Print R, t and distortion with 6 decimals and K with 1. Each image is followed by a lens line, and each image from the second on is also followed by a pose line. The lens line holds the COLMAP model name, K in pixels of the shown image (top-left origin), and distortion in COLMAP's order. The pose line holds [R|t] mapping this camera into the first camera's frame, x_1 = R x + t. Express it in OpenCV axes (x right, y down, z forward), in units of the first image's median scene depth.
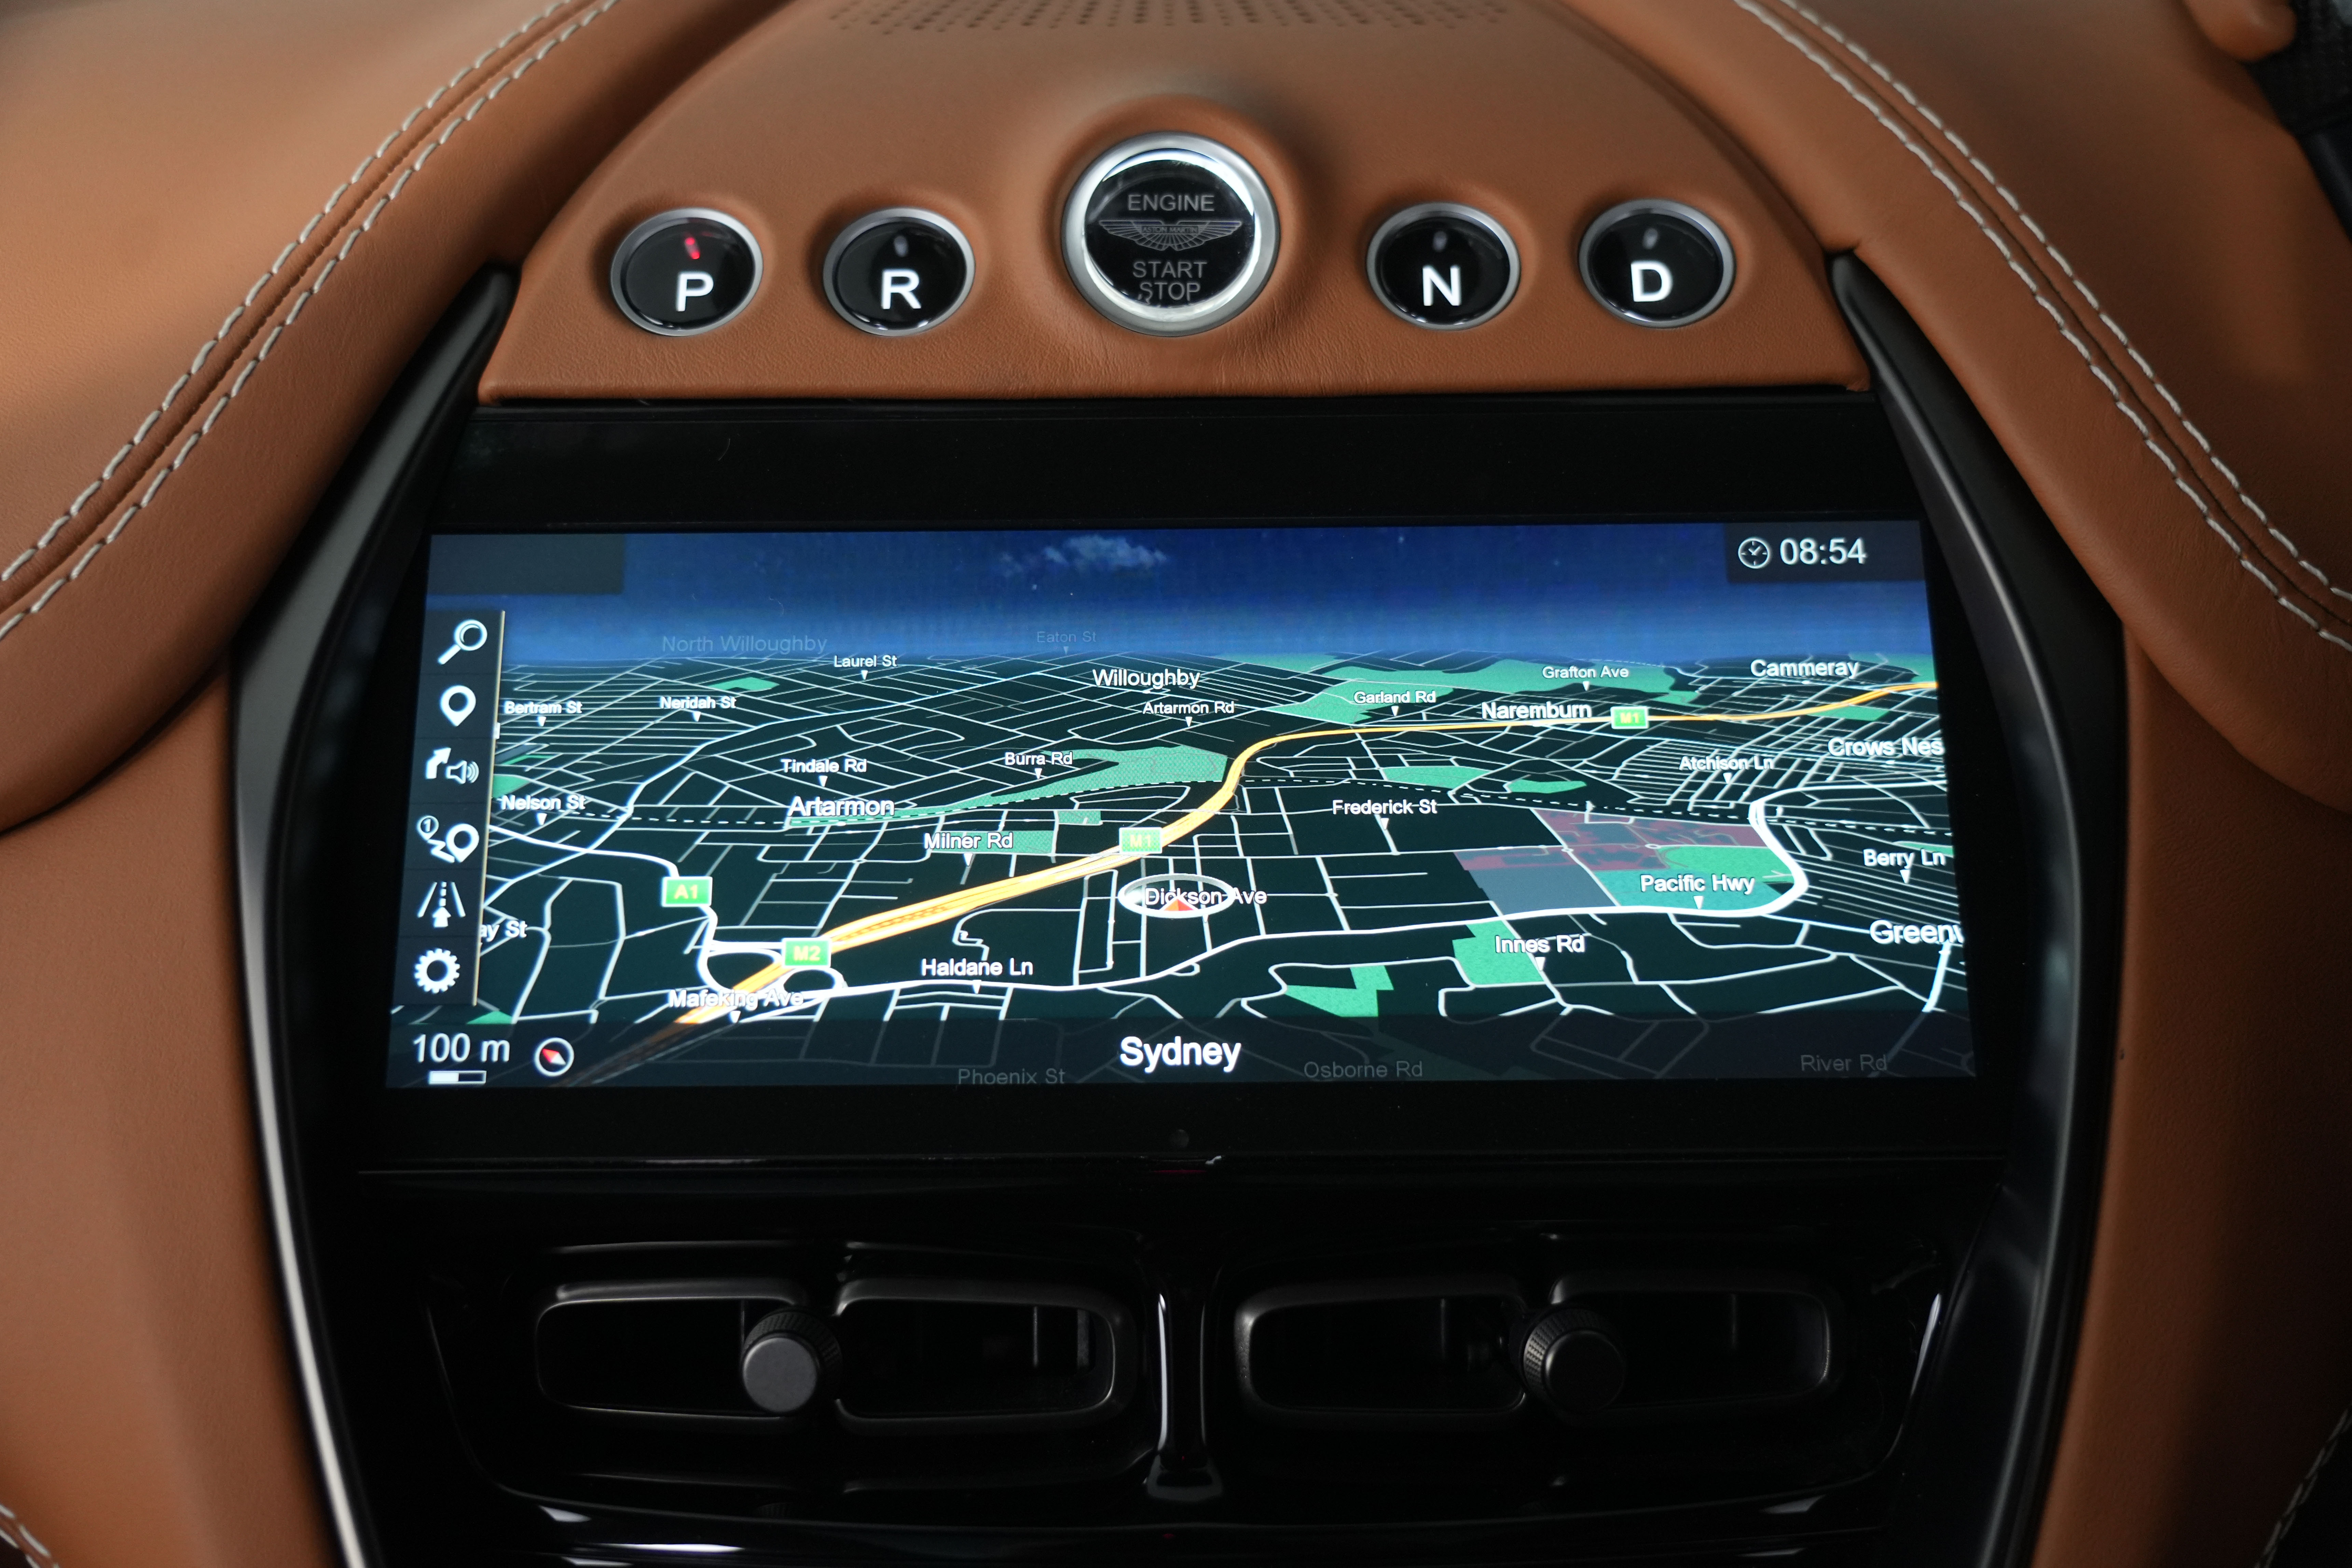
lens RADIAL K [[2270.4, 0, 1176.0], [0, 2270.4, 784.0], [0, 0, 1]] dist [0.009831, -0.003586]
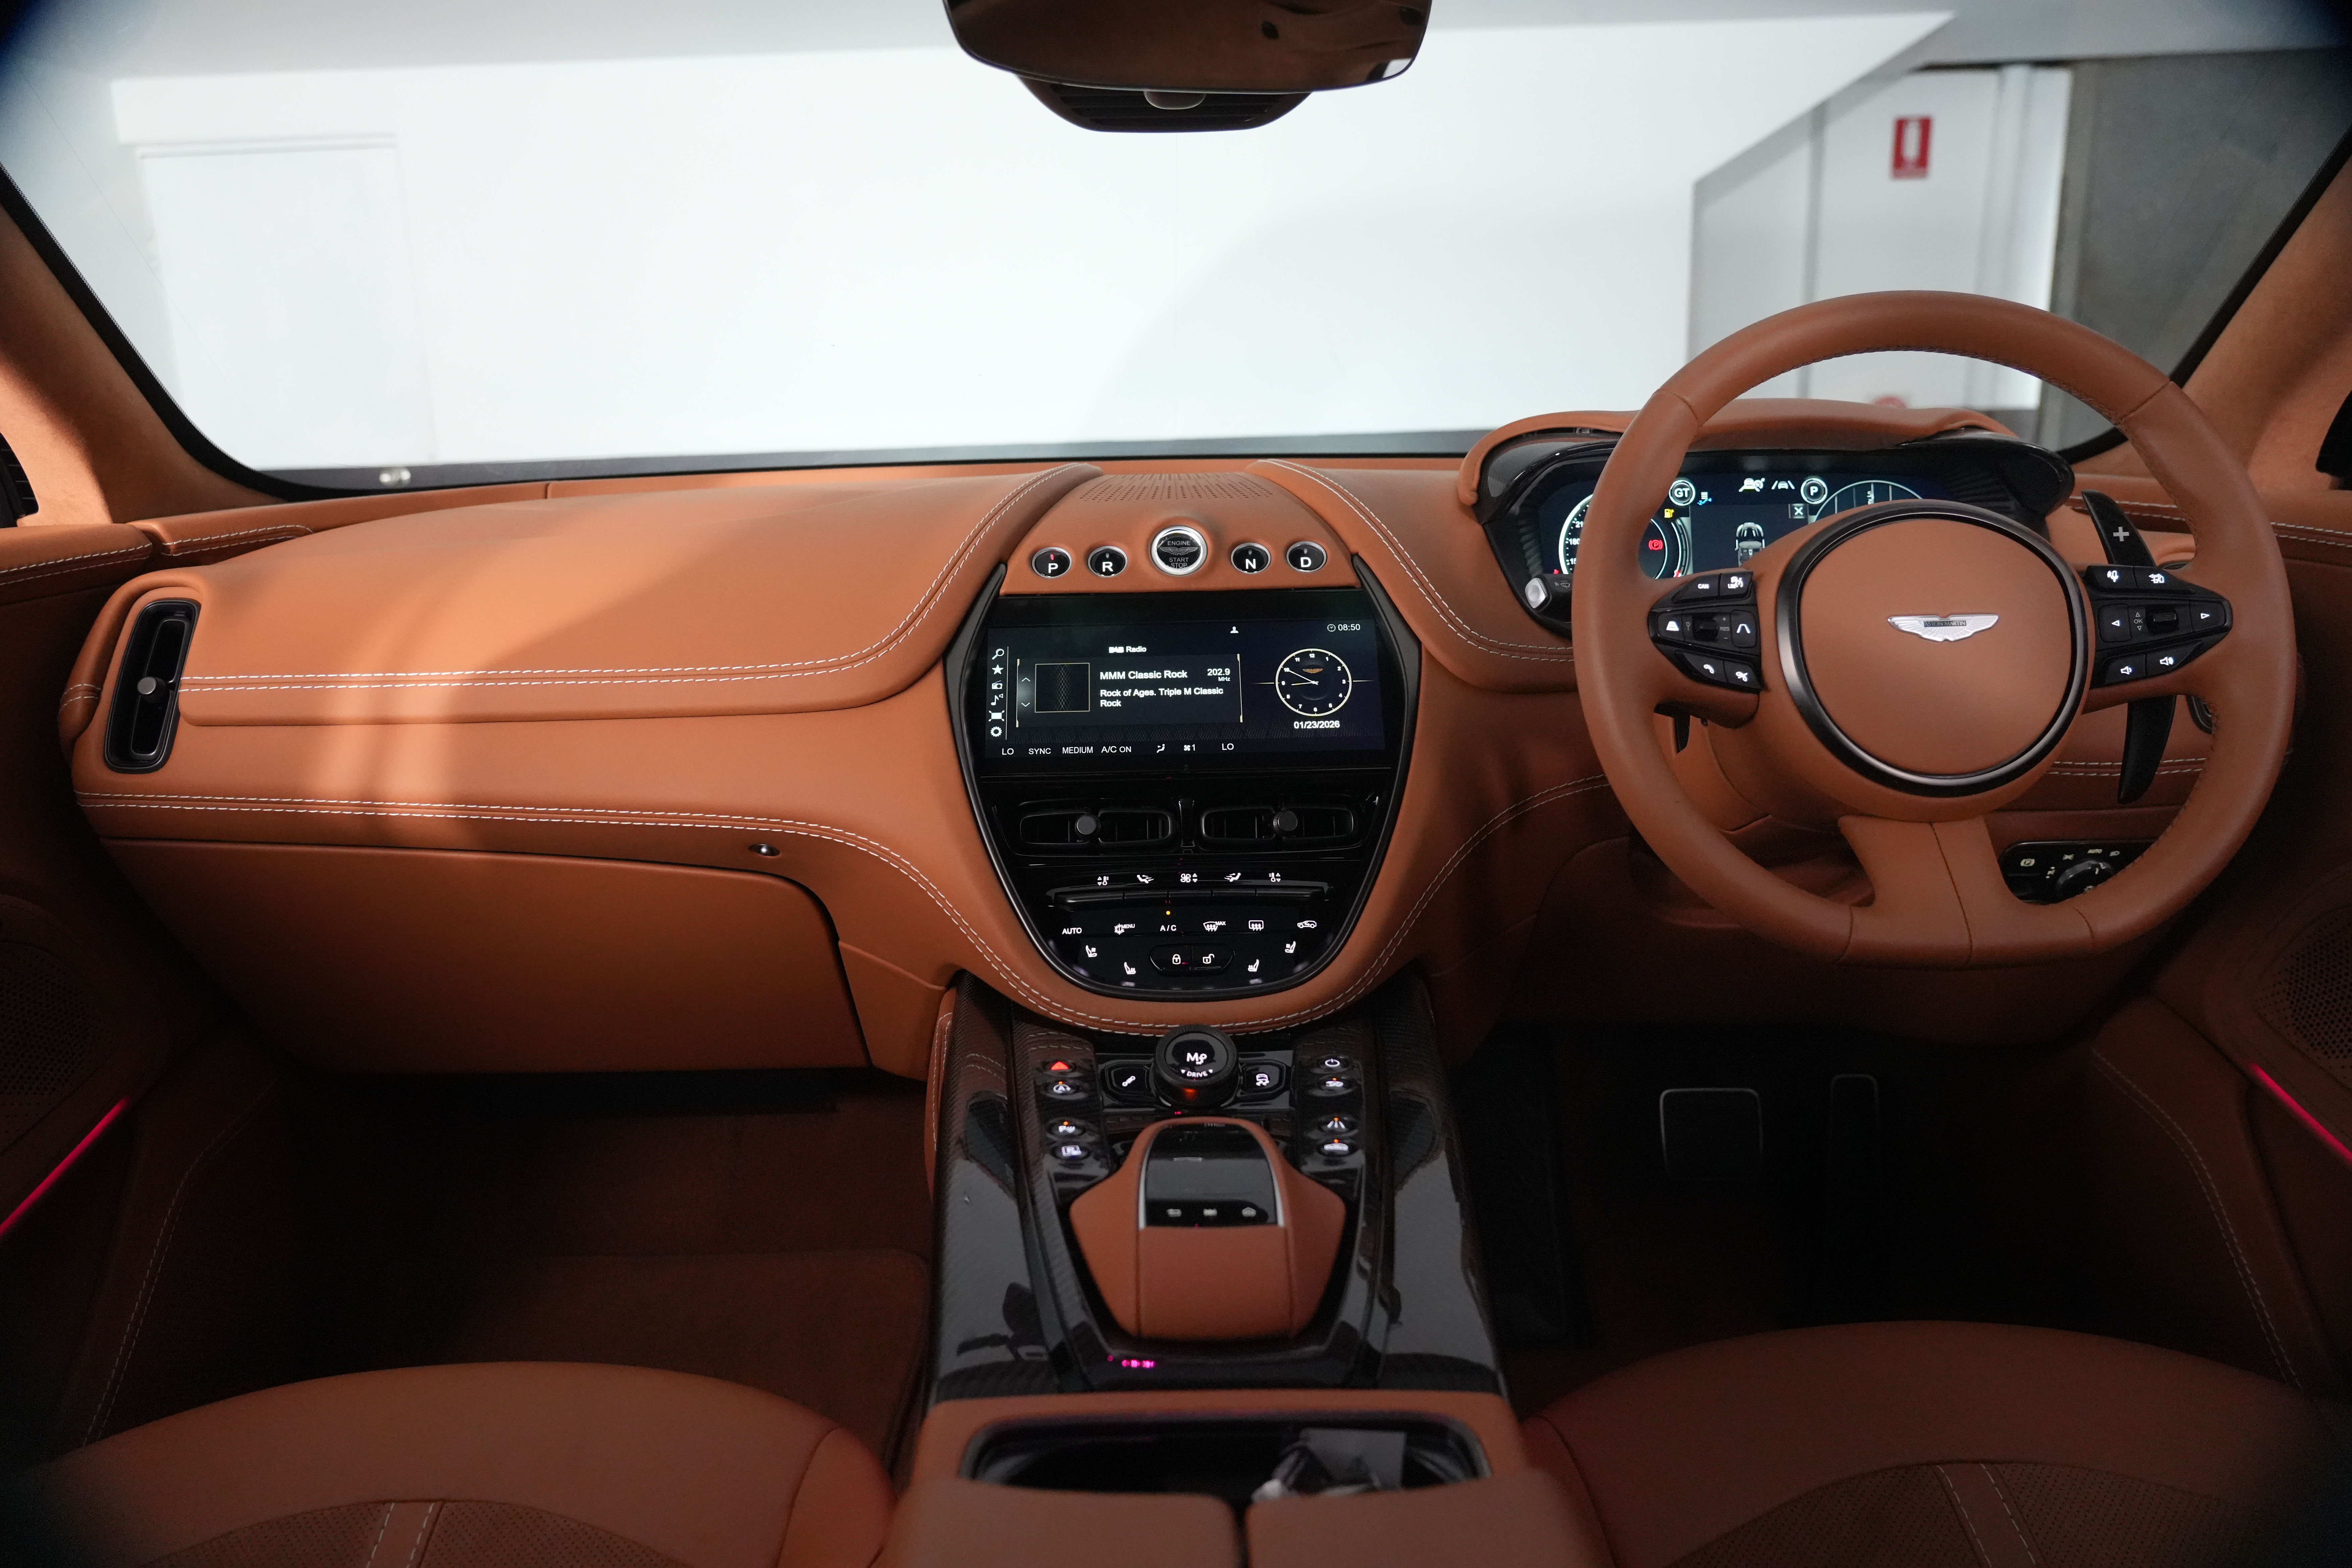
lens RADIAL K [[1630.5, 0, 1167.5], [0, 1630.5, 789.5], [0, 0, 1]] dist [-0.011228, 0.004776]
pose [[0.999924, -0.011970, 0.002861, -0.035668], [0.012261, 0.988937, -0.147827, 0.575750], [-0.001060, 0.147851, 0.989009, -1.700407]]
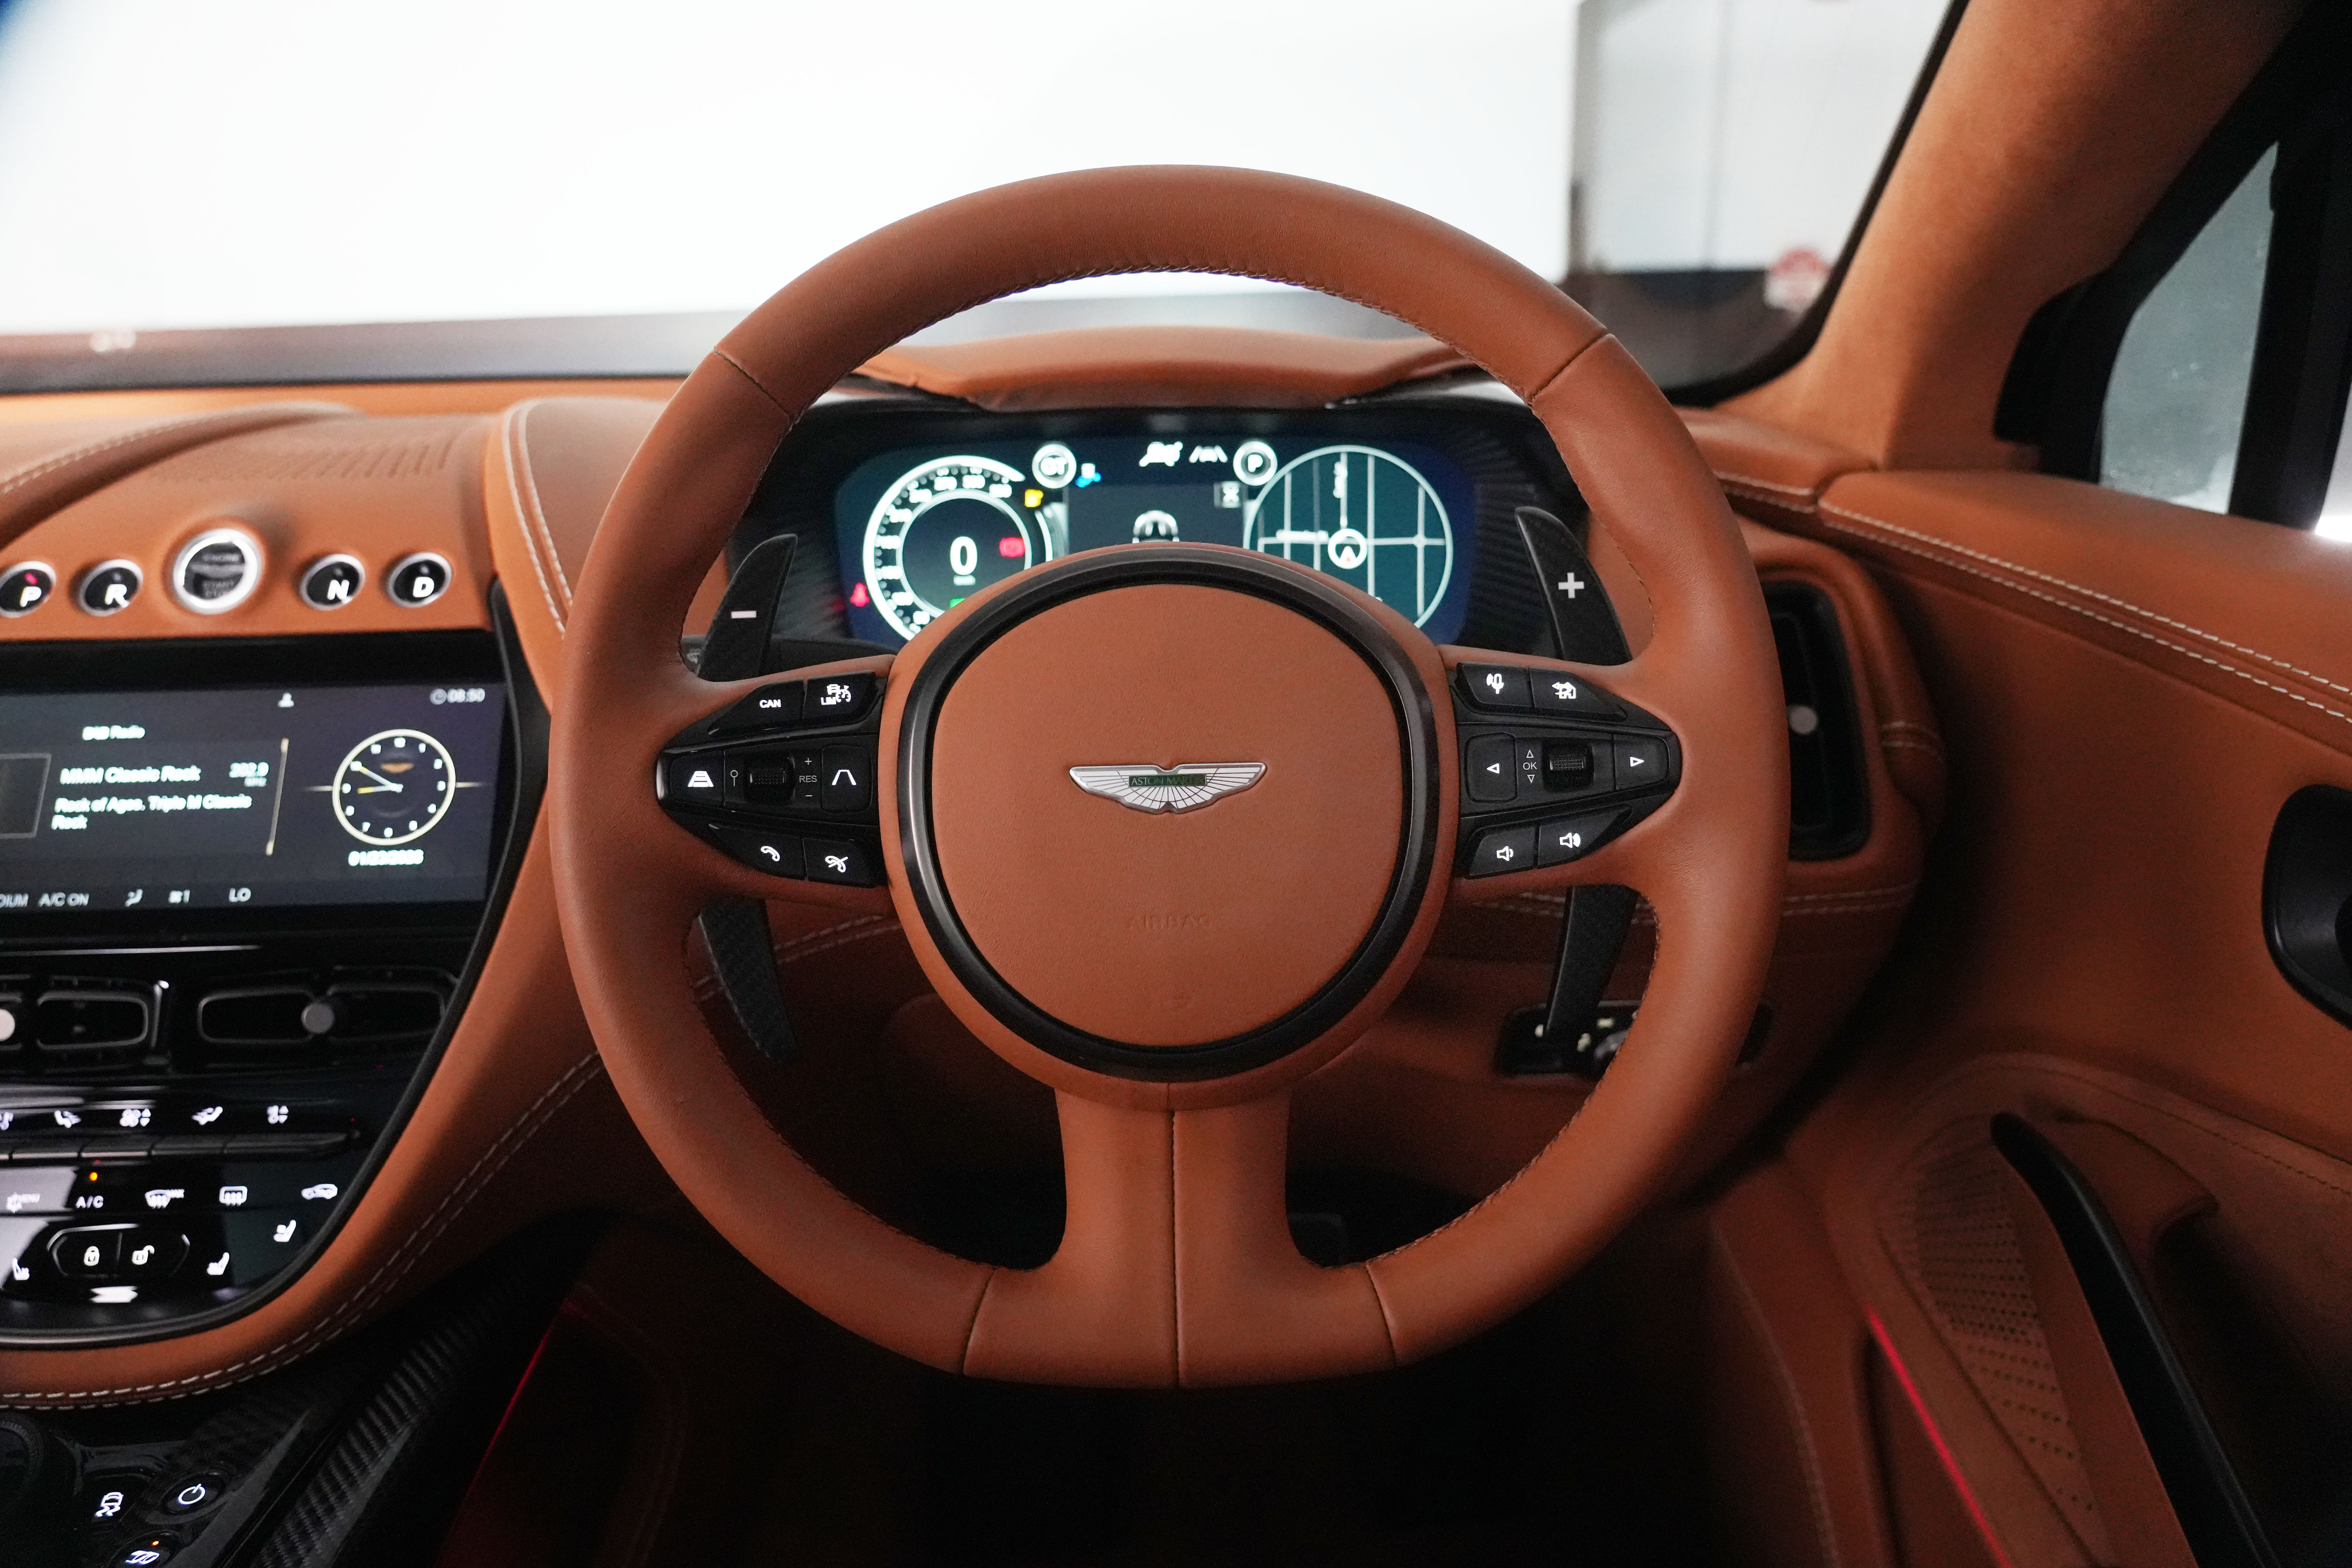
lens RADIAL K [[1630.6, 0, 1167.5], [0, 1630.6, 789.5], [0, 0, 1]] dist [-0.011228, 0.004776]
pose [[0.999685, -0.015515, 0.019753, 1.012113], [0.016611, 0.998260, -0.056575, 0.113230], [-0.018840, 0.056886, 0.998203, -0.781700]]
